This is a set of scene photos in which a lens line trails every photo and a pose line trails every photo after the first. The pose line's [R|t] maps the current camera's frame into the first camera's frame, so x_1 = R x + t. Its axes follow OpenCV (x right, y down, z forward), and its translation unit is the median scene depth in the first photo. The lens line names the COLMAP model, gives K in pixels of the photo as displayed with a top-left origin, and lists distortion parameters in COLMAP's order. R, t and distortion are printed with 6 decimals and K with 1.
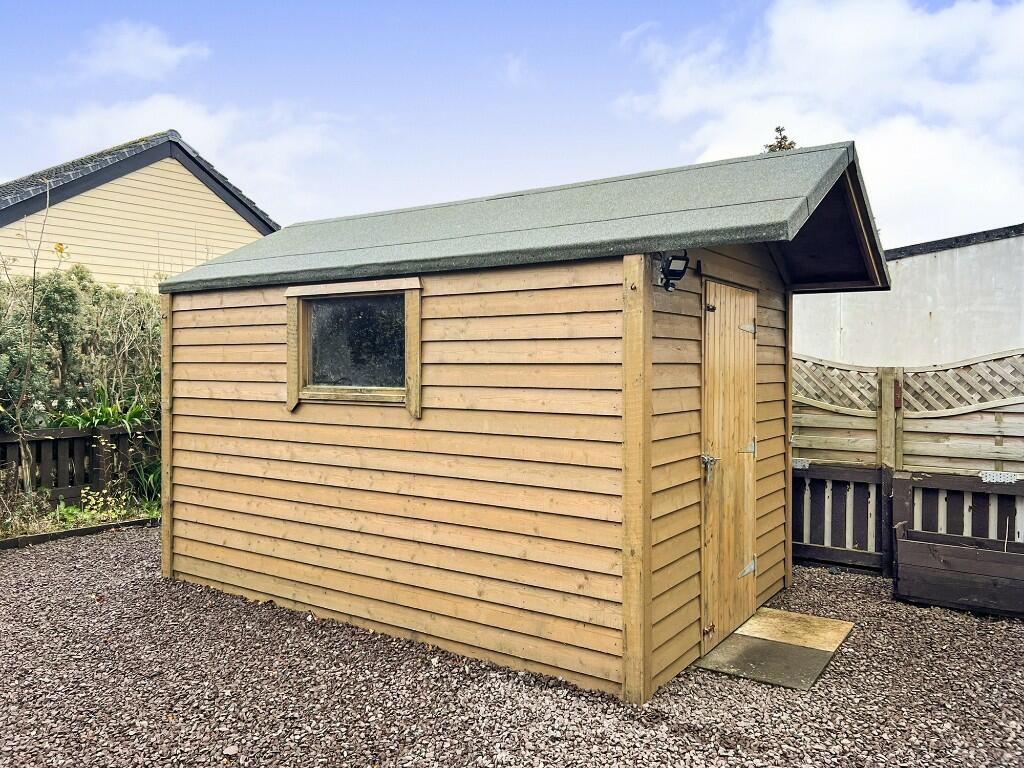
lens RADIAL K [[785.4, 0, 510.9], [0, 785.4, 375.4], [0, 0, 1]] dist [0.039954, -0.005634]
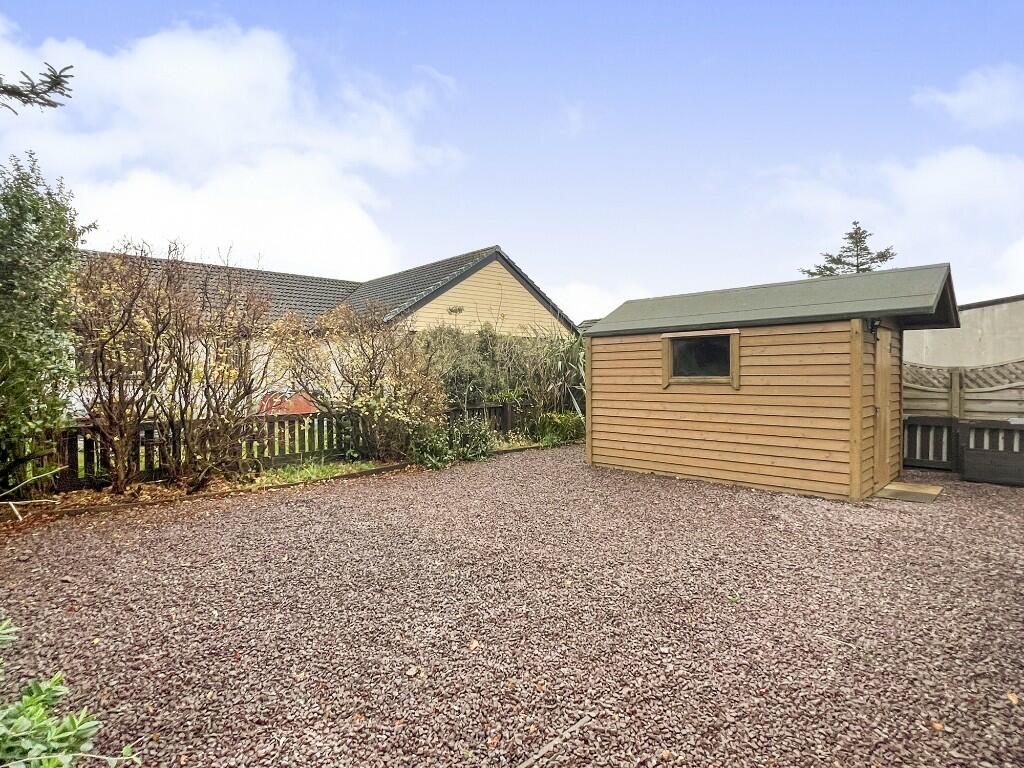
lens RADIAL K [[539.7, 0, 513.7], [0, 539.7, 394.4], [0, 0, 1]] dist [0.004510, -0.000158]
pose [[0.984330, -0.002860, -0.176311, -0.397442], [0.006748, 0.999747, 0.021455, 0.024308], [0.176205, -0.022309, 0.984101, -0.557547]]
